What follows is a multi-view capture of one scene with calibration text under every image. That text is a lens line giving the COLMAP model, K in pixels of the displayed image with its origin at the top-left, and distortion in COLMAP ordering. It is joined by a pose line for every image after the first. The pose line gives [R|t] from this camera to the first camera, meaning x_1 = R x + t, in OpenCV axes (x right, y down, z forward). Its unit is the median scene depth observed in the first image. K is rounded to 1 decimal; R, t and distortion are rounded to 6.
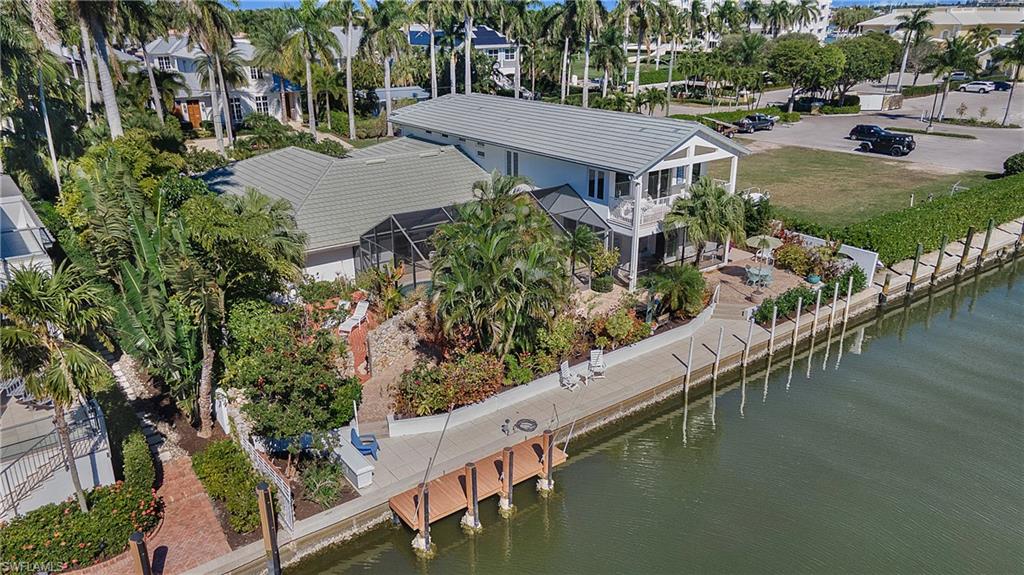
lens RADIAL K [[747.2, 0, 512.0], [0, 747.2, 287.5], [0, 0, 1]] dist [0.053309, 0.000943]
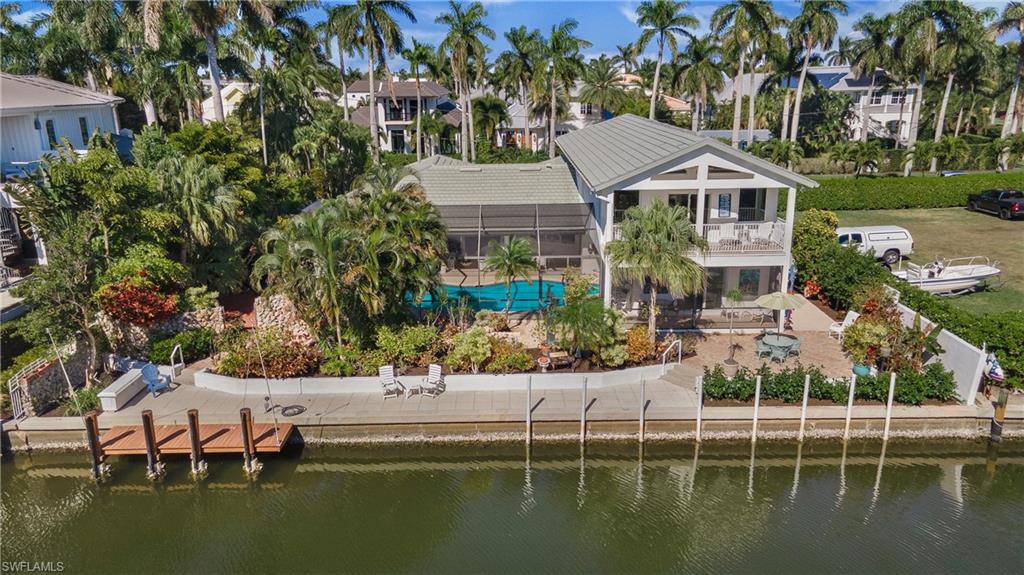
lens RADIAL K [[747.2, 0, 512.0], [0, 747.2, 287.5], [0, 0, 1]] dist [0.053309, 0.000943]
pose [[0.805085, 0.162604, -0.570437, 0.540707], [-0.204164, 0.978894, -0.009111, -0.013087], [0.556916, 0.123797, 0.821291, 0.245410]]
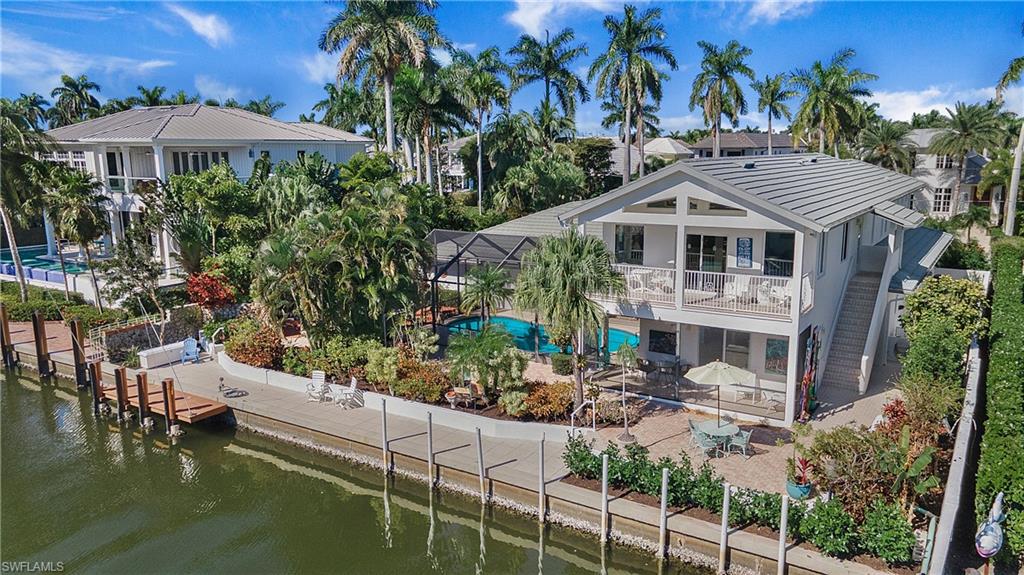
lens RADIAL K [[747.2, 0, 512.0], [0, 747.2, 287.5], [0, 0, 1]] dist [0.053309, 0.000943]
pose [[0.339453, 0.179324, -0.923371, 0.781038], [-0.320372, 0.945007, 0.065750, -0.108394], [0.884383, 0.273503, 0.378236, 0.637122]]
